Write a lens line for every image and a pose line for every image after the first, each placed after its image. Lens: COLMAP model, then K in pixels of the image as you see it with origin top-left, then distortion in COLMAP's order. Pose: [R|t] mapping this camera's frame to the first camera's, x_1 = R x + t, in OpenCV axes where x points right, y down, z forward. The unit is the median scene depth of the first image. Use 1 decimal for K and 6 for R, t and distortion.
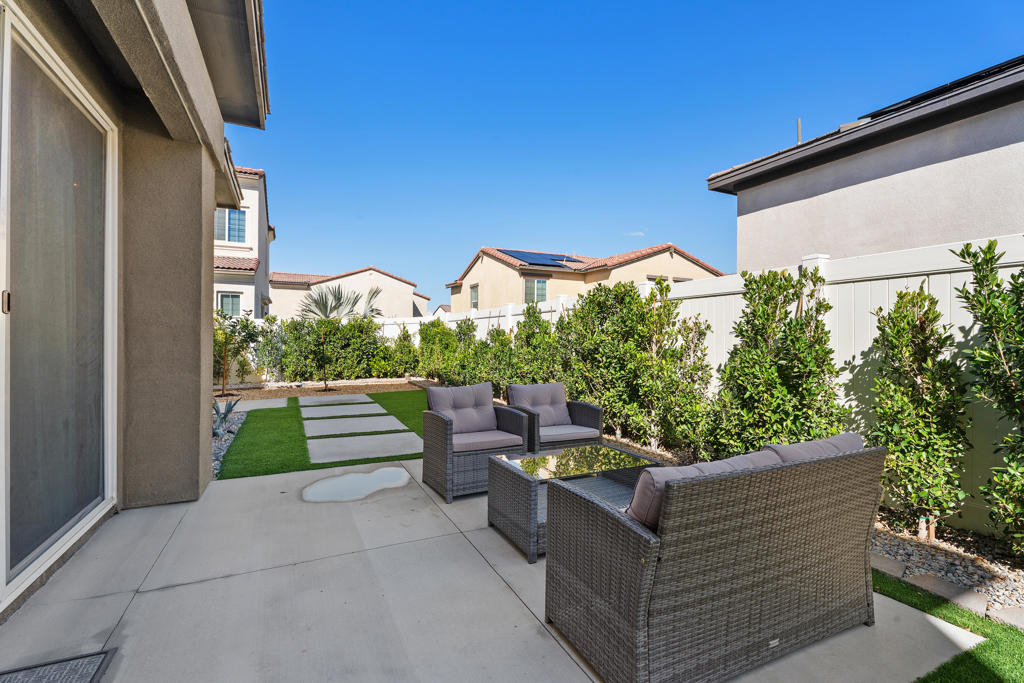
lens RADIAL K [[460.1, 0, 517.9], [0, 460.1, 337.2], [0, 0, 1]] dist [-0.014495, -0.000915]
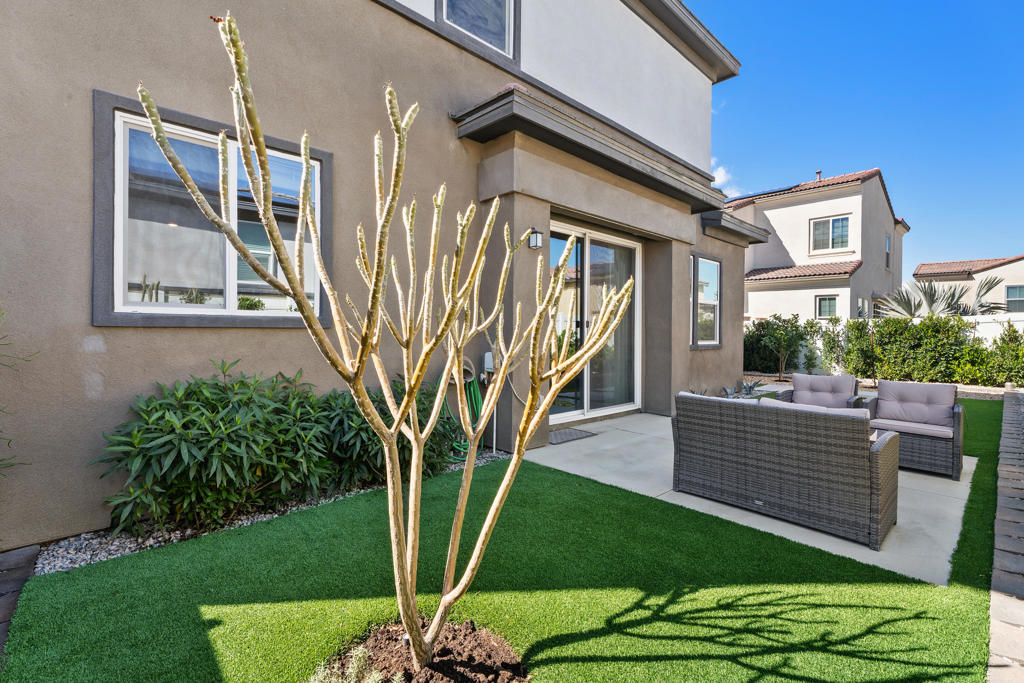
lens RADIAL K [[460.1, 0, 512.0], [0, 460.1, 337.1], [0, 0, 1]] dist [-0.014495, -0.000915]
pose [[0.285167, 0.011604, -0.958408, 0.288815], [-0.007806, 0.999922, 0.009784, -0.002499], [0.958446, 0.004691, 0.285235, -0.072252]]
